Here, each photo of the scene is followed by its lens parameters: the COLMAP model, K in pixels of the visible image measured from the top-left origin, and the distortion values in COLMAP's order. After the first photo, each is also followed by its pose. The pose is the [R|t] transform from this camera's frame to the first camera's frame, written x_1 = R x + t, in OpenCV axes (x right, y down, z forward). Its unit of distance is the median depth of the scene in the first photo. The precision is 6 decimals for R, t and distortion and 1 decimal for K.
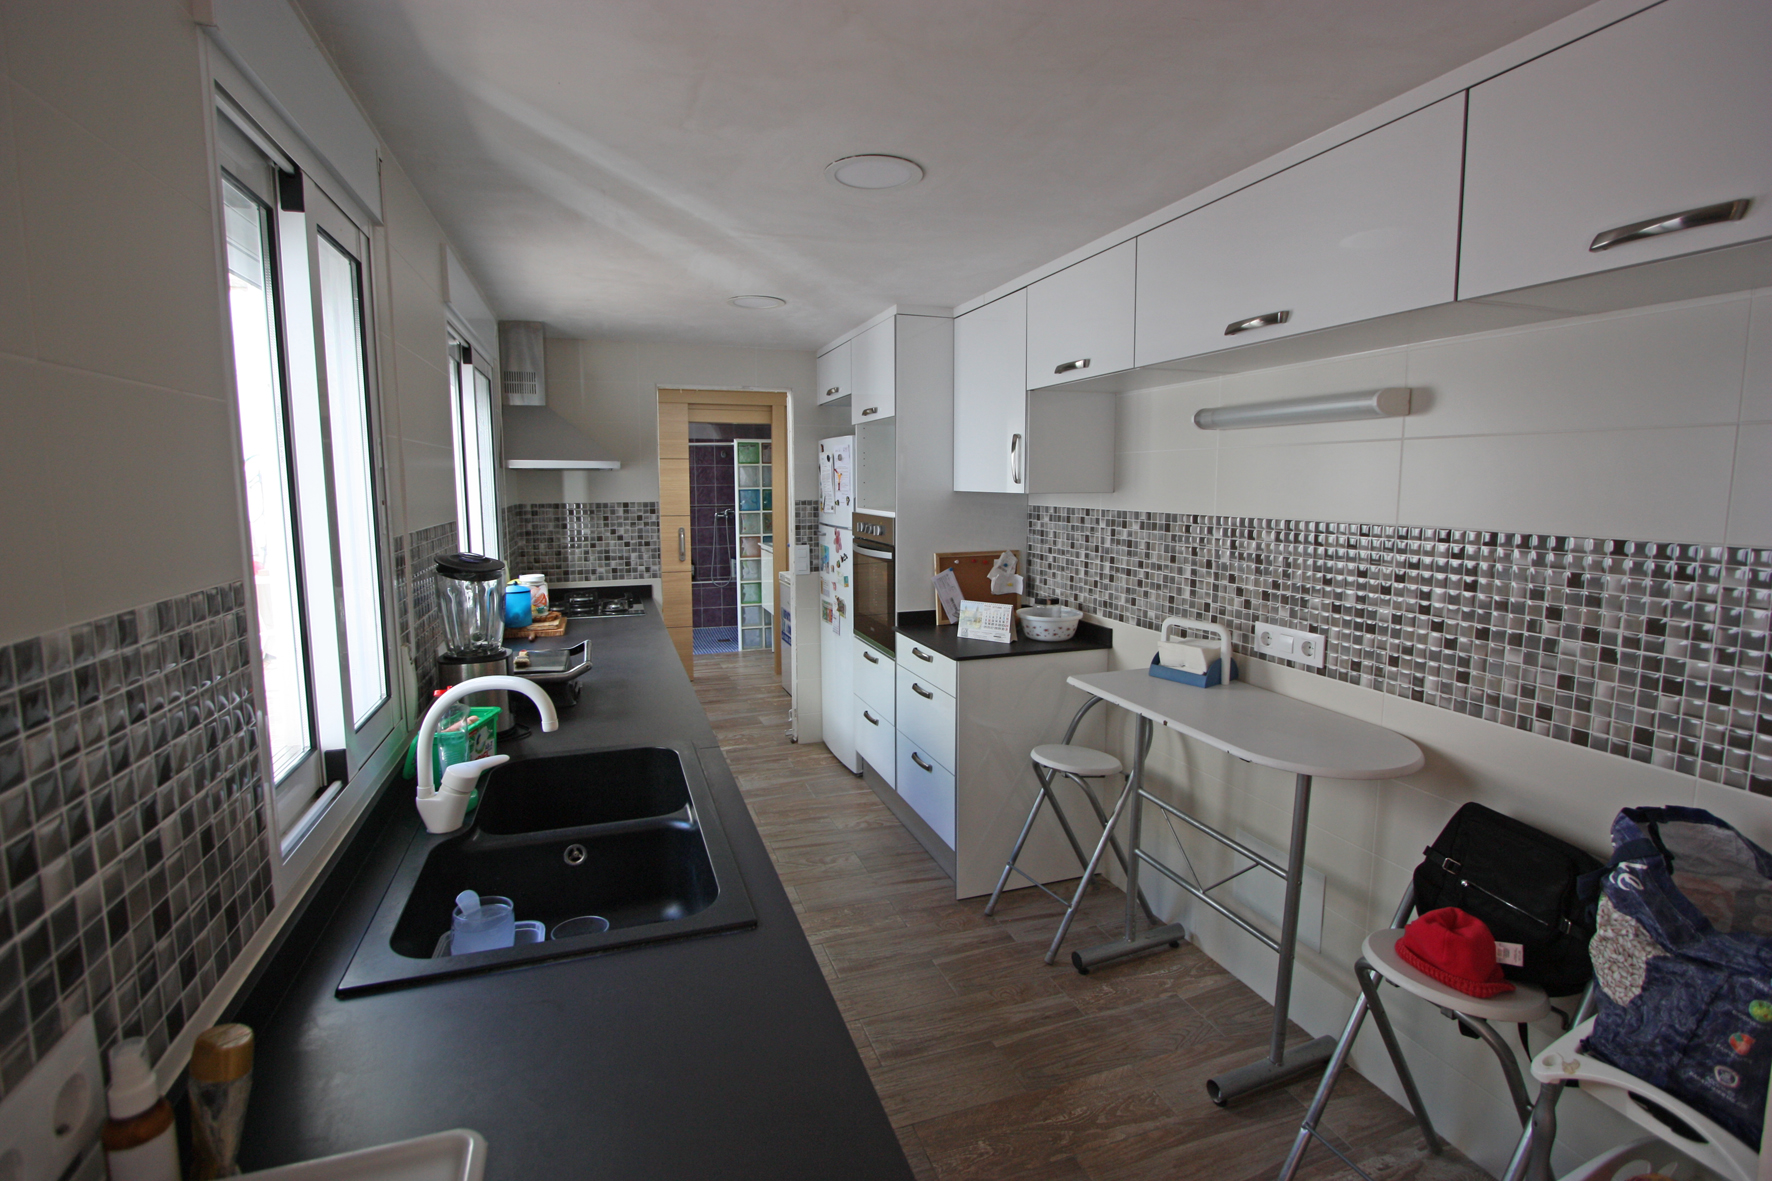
lens RADIAL K [[828.0, 0, 885.9], [0, 828.0, 578.2], [0, 0, 1]] dist [-0.017484, -0.000494]
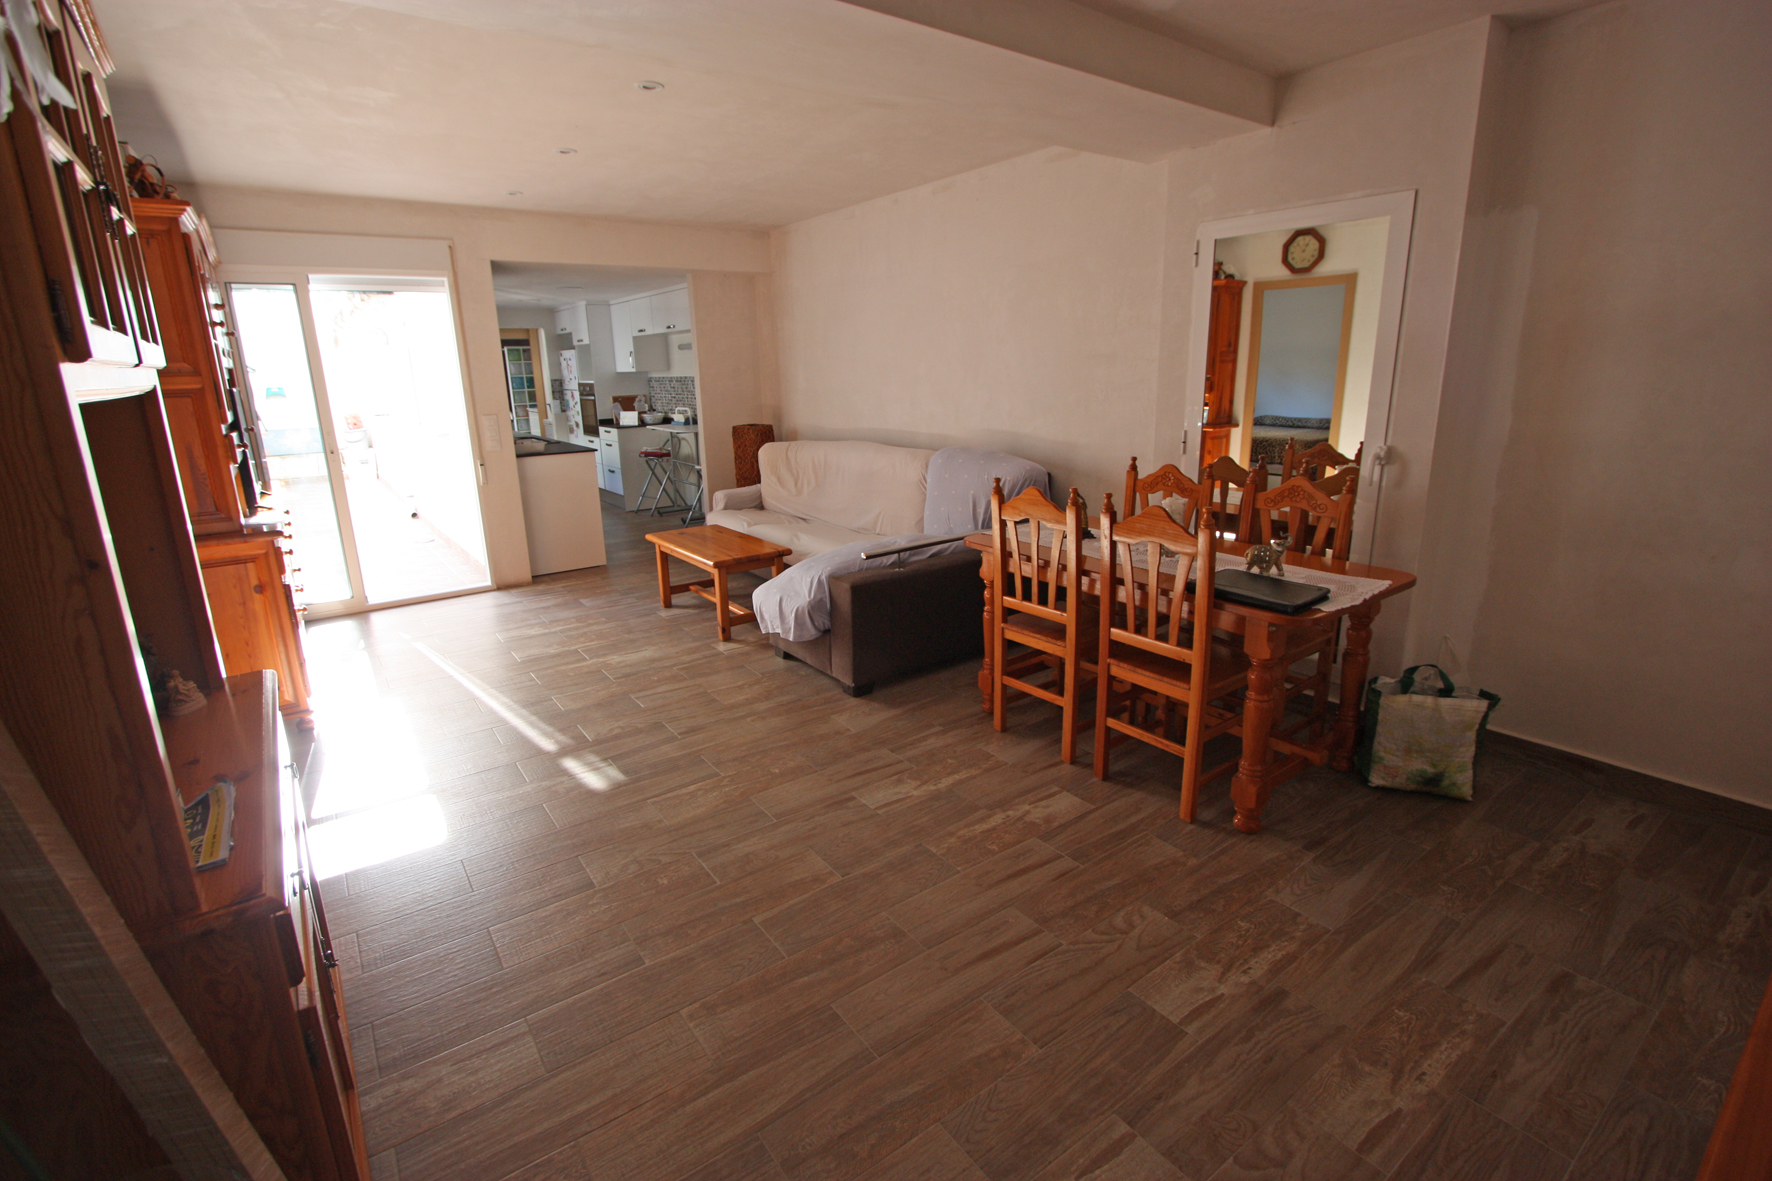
lens RADIAL K [[828.0, 0, 897.0], [0, 828.0, 573.6], [0, 0, 1]] dist [-0.017484, -0.000494]
pose [[0.954912, -0.091734, 0.282362, 0.152105], [0.055796, 0.989571, 0.132798, 0.262185], [-0.291600, -0.111056, 0.950072, -2.075326]]
